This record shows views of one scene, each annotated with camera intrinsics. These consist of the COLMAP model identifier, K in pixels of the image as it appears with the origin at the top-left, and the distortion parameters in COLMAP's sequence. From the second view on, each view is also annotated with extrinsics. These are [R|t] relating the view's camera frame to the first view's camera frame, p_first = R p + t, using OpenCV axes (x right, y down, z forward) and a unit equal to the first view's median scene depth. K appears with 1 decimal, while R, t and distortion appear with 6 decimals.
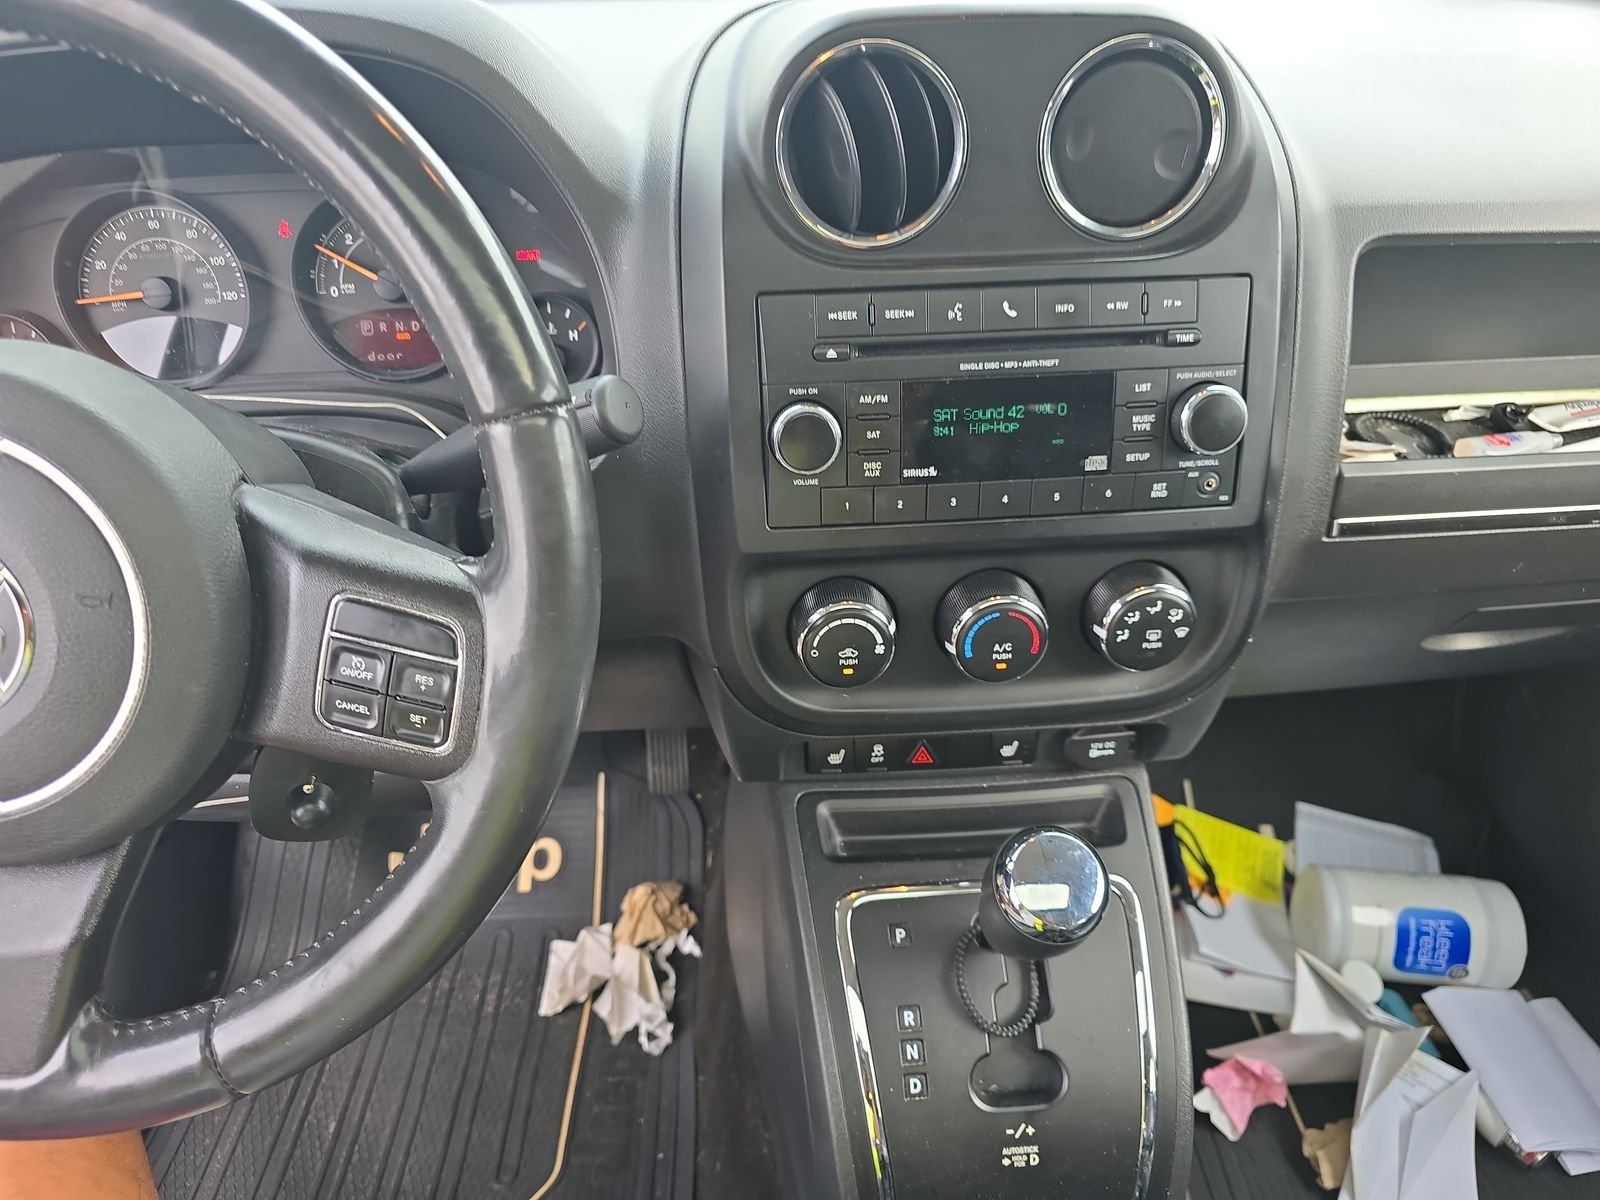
lens RADIAL K [[1066.8, 0, 800.7], [0, 1066.8, 596.8], [0, 0, 1]] dist [0.018880, -0.032810]
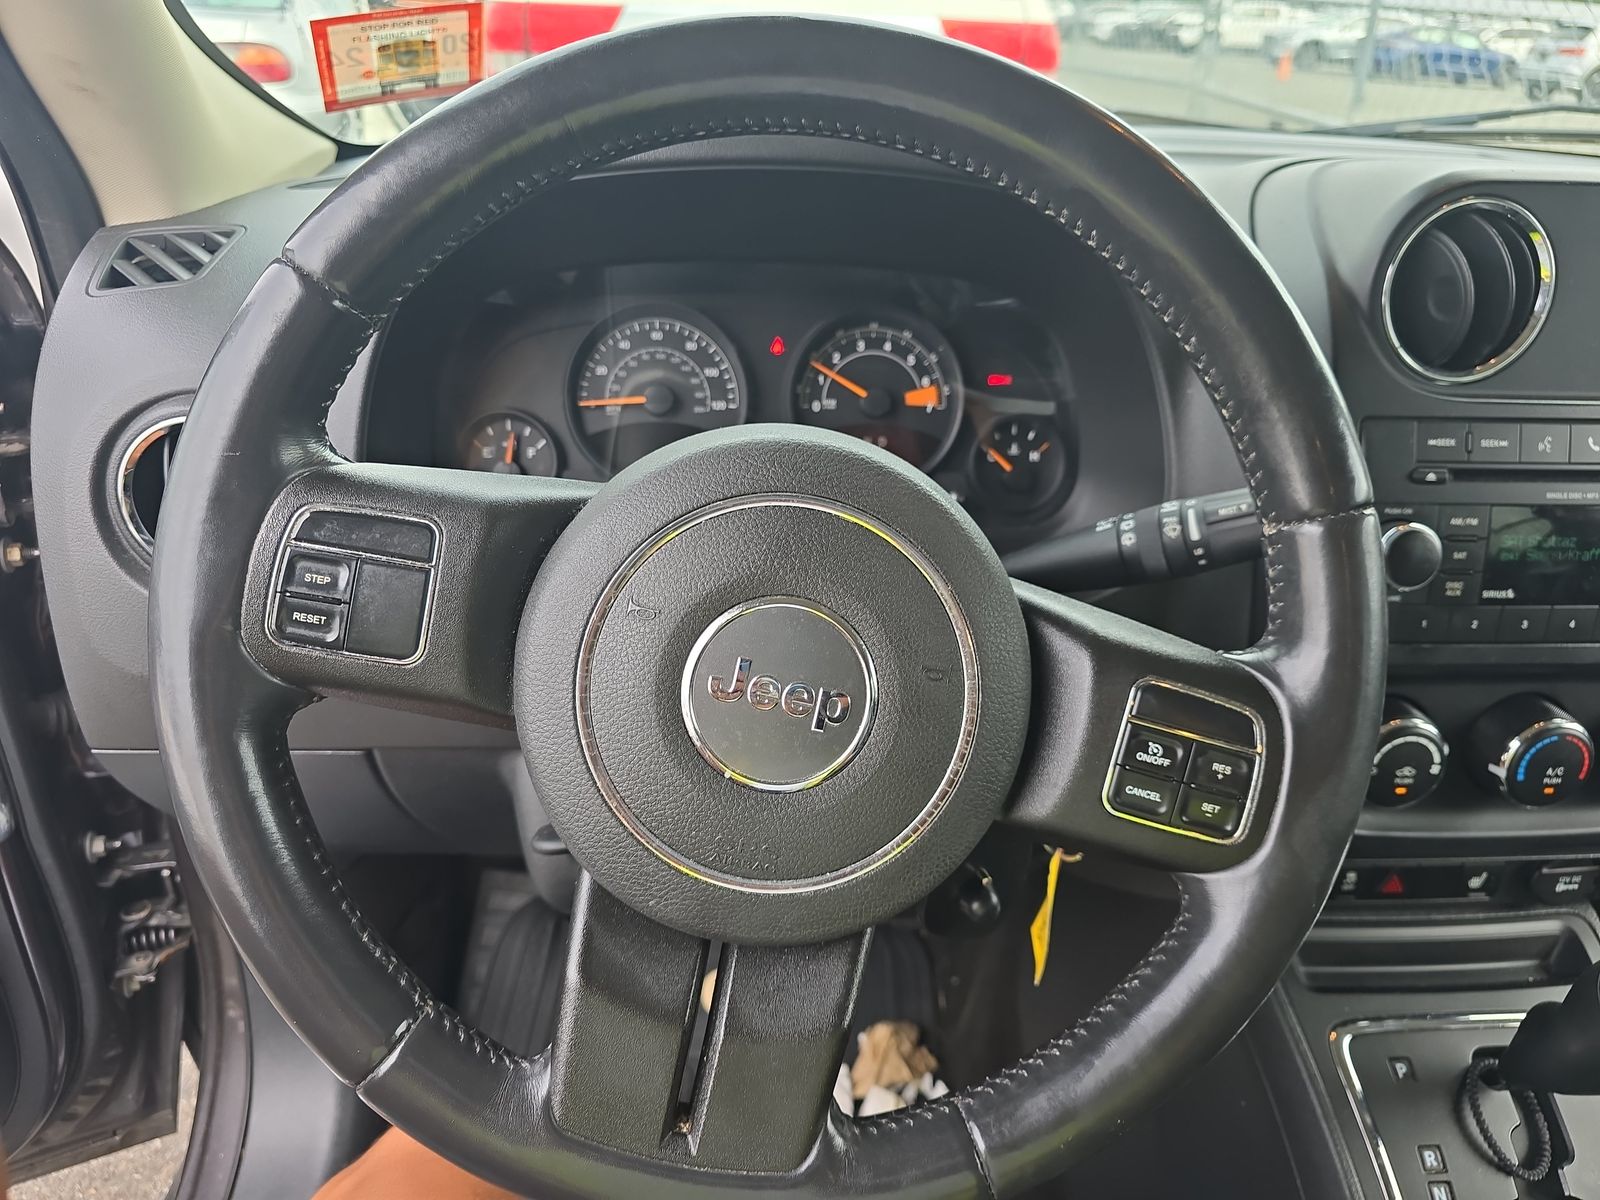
lens RADIAL K [[1066.8, 0, 795.1], [0, 1066.8, 605.4], [0, 0, 1]] dist [0.018880, -0.032810]
pose [[0.999089, 0.040949, 0.012030, -0.474294], [-0.039049, 0.990805, -0.129538, 0.044071], [-0.017224, 0.128950, 0.991502, -0.006139]]
